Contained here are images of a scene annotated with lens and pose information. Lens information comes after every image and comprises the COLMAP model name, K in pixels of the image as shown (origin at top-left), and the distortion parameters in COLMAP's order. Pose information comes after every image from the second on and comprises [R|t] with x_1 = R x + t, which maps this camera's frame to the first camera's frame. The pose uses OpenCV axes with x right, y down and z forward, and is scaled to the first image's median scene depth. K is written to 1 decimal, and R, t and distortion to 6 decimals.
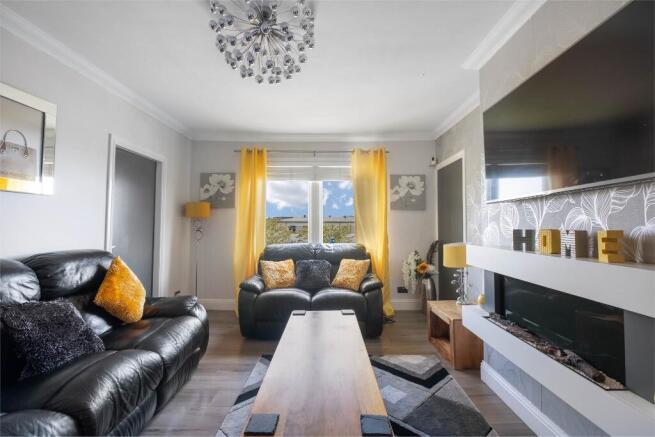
lens RADIAL K [[287.2, 0, 326.8], [0, 287.2, 215.7], [0, 0, 1]] dist [0.002584, -0.001748]
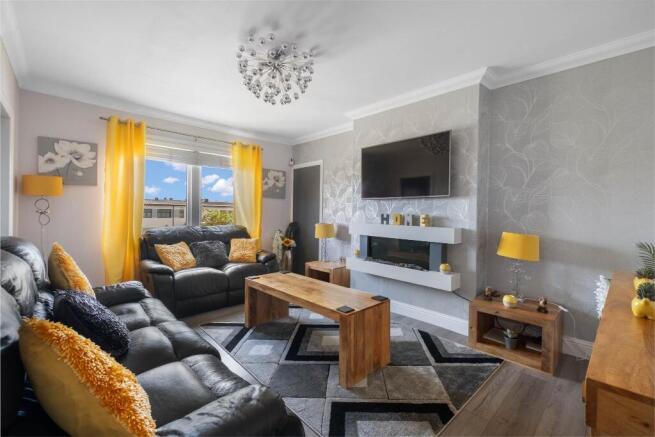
lens RADIAL K [[287.2, 0, 330.6], [0, 287.2, 216.5], [0, 0, 1]] dist [0.002584, -0.001748]
pose [[0.708990, -0.000255, 0.705219, -0.435228], [-0.040238, 0.998356, 0.040815, -0.000819], [-0.704070, -0.057314, 0.707814, -0.075966]]
